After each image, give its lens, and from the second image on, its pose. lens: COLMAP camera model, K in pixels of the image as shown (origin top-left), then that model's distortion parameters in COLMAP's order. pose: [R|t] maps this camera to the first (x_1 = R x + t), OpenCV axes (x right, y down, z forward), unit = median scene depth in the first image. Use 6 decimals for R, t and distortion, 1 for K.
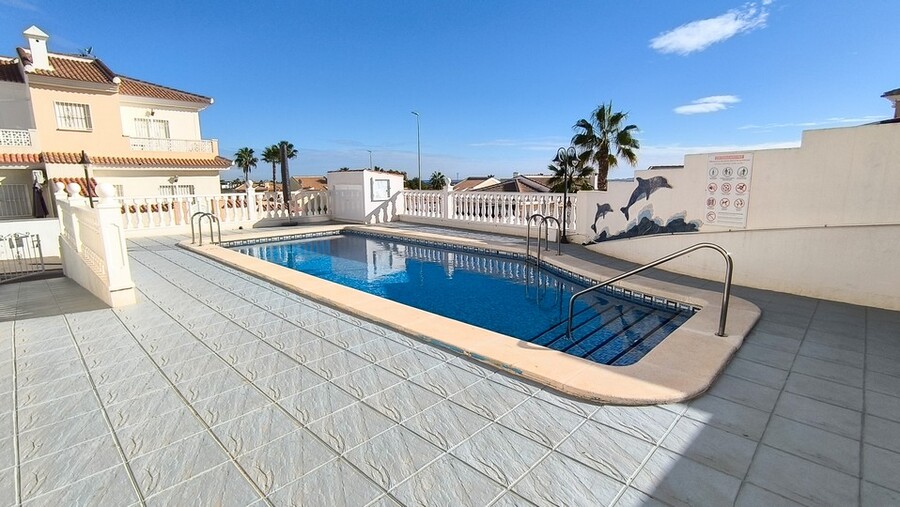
lens RADIAL K [[415.6, 0, 449.8], [0, 415.6, 251.5], [0, 0, 1]] dist [-0.024201, -0.000492]
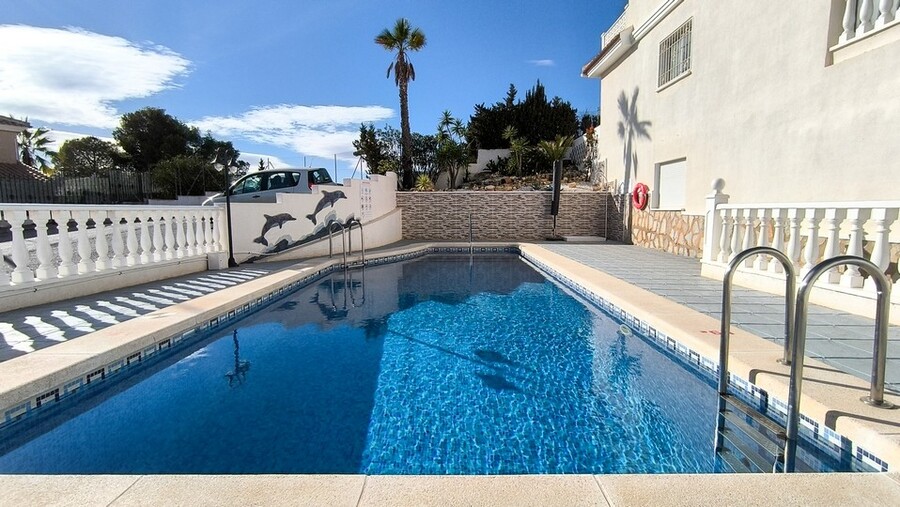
lens RADIAL K [[415.6, 0, 449.9], [0, 415.6, 251.5], [0, 0, 1]] dist [-0.024201, -0.000492]
pose [[-0.684396, -0.060287, 0.726614, -0.760841], [0.137664, 0.967966, 0.209977, -0.205591], [-0.715997, 0.243736, -0.654172, 1.565803]]
